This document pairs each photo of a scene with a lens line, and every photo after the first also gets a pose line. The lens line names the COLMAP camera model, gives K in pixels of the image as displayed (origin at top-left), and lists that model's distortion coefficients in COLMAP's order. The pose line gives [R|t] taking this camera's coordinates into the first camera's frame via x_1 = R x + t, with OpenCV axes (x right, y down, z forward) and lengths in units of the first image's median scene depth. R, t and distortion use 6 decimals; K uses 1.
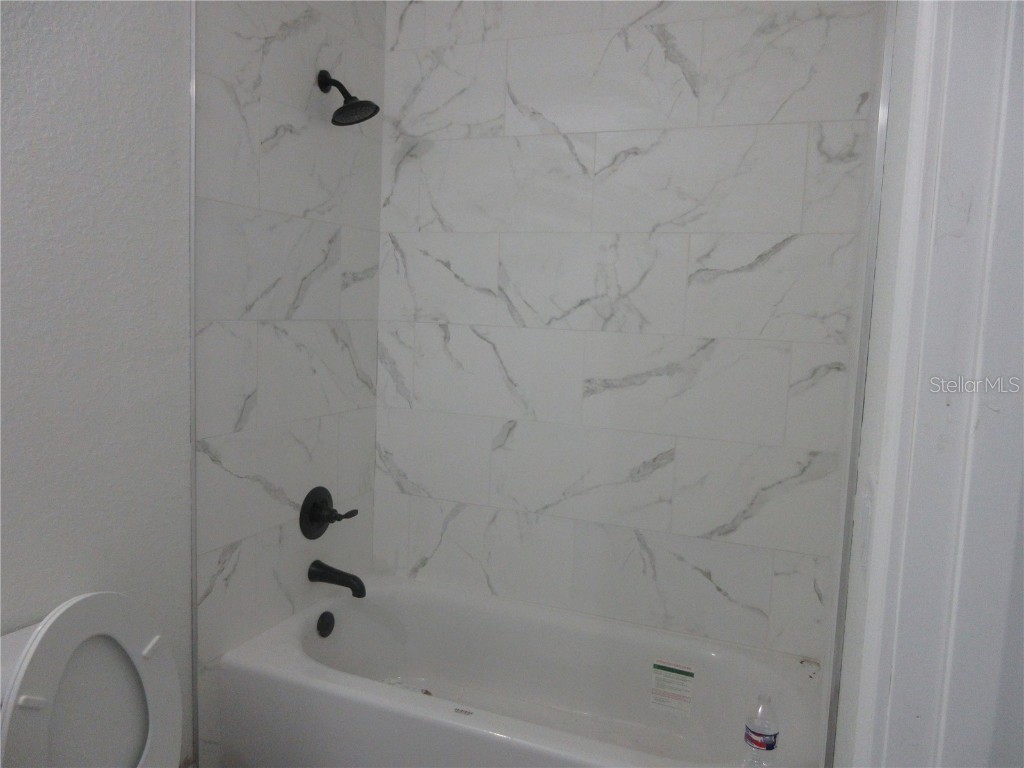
lens RADIAL K [[745.9, 0, 511.8], [0, 745.9, 375.9], [0, 0, 1]] dist [-0.017804, 0.004108]
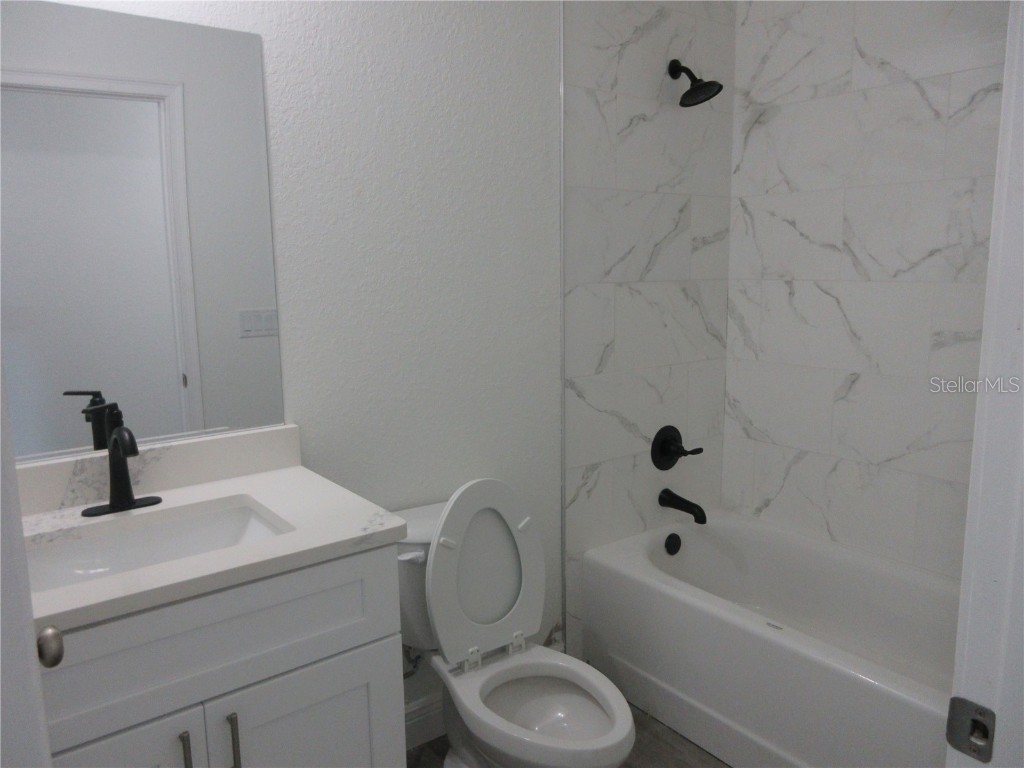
lens RADIAL K [[745.9, 0, 511.8], [0, 745.9, 375.9], [0, 0, 1]] dist [-0.017804, 0.004108]
pose [[0.860270, 0.028204, -0.509058, 0.118730], [-0.002559, 0.998695, 0.051007, 0.013443], [0.509832, -0.042577, 0.859220, -0.116589]]
